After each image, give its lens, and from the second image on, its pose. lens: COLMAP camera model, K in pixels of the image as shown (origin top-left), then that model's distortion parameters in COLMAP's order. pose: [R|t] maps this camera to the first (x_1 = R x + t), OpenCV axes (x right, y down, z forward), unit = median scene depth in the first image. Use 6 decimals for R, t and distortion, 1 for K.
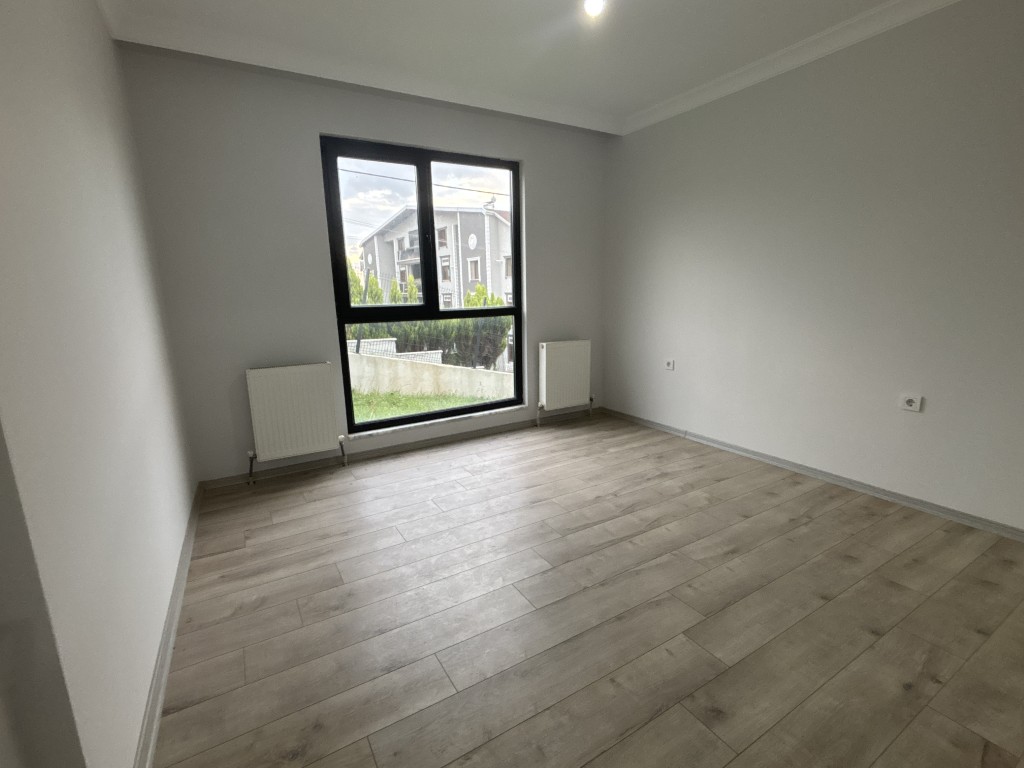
lens RADIAL K [[455.3, 0, 507.7], [0, 455.3, 396.4], [0, 0, 1]] dist [0.001369, 0.000770]
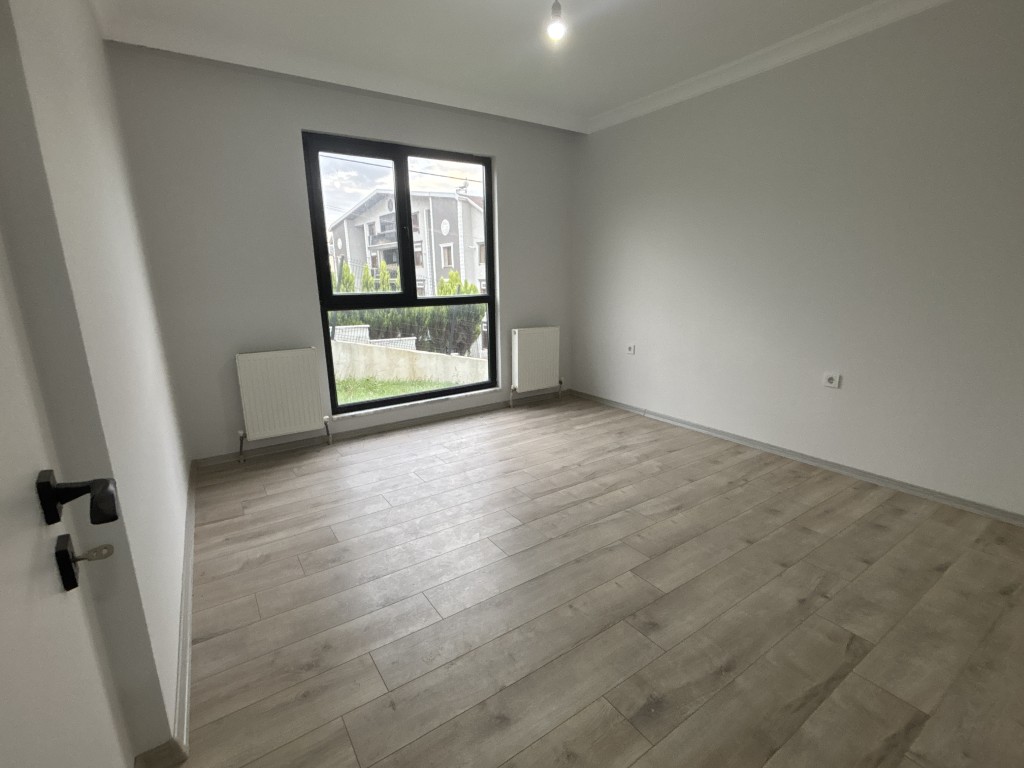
lens RADIAL K [[455.3, 0, 505.6], [0, 455.3, 394.0], [0, 0, 1]] dist [0.001369, 0.000770]
pose [[0.998634, -0.007813, 0.051673, -0.001124], [0.006618, 0.999707, 0.023267, 0.018603], [-0.051839, -0.022894, 0.998393, -0.127808]]
